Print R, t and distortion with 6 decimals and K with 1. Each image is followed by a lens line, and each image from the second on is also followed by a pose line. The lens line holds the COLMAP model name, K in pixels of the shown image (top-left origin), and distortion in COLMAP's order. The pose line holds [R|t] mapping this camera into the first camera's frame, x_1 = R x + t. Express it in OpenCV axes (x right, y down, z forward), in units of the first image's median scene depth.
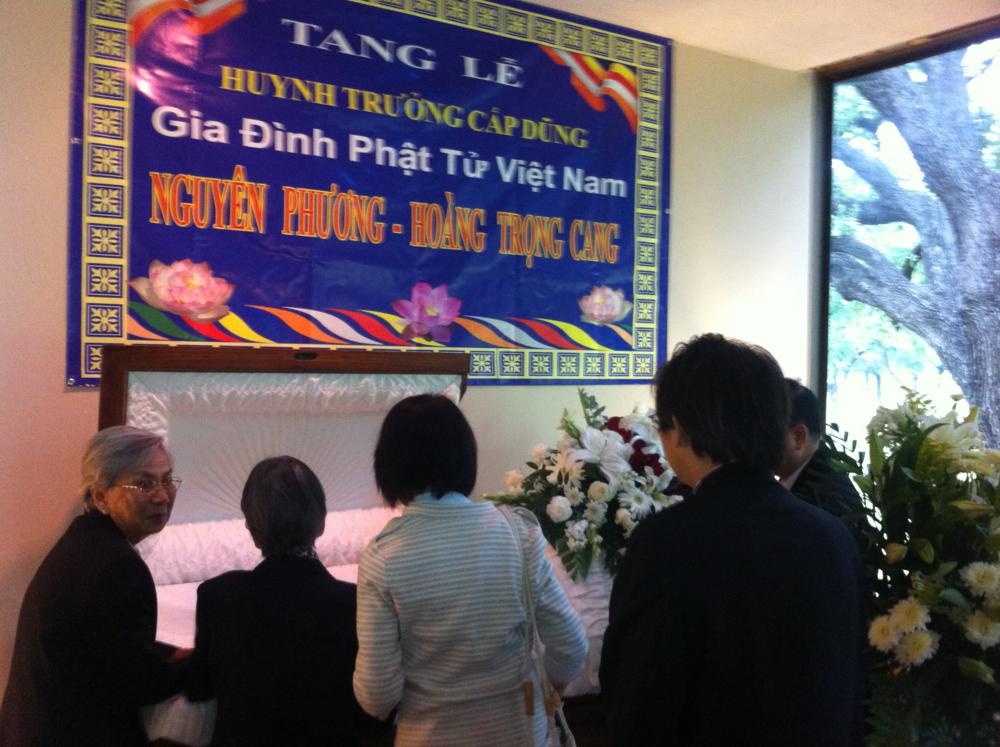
lens RADIAL K [[1009.9, 0, 536.6], [0, 1009.9, 372.3], [0, 0, 1]] dist [0.008433, 0.000000]
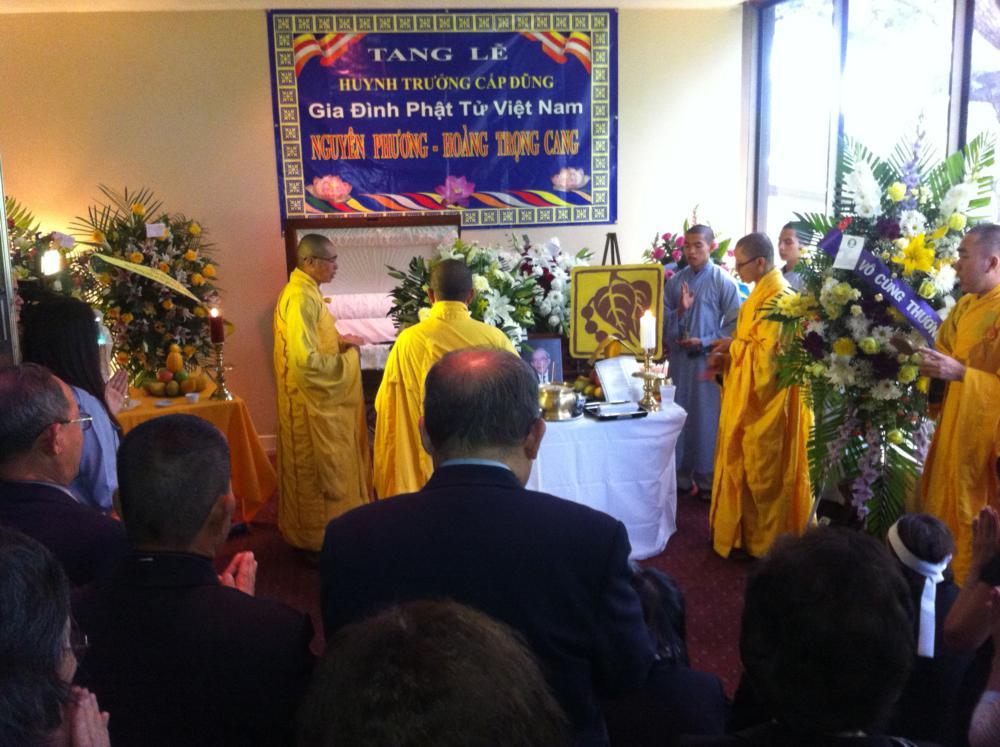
lens RADIAL K [[1009.9, 0, 502.9], [0, 1009.9, 383.2], [0, 0, 1]] dist [0.008433, 0.000000]
pose [[0.901388, 0.048032, -0.430339, 0.827150], [0.033509, 0.983111, 0.179918, -0.043586], [0.431713, -0.176596, 0.884555, -0.731565]]
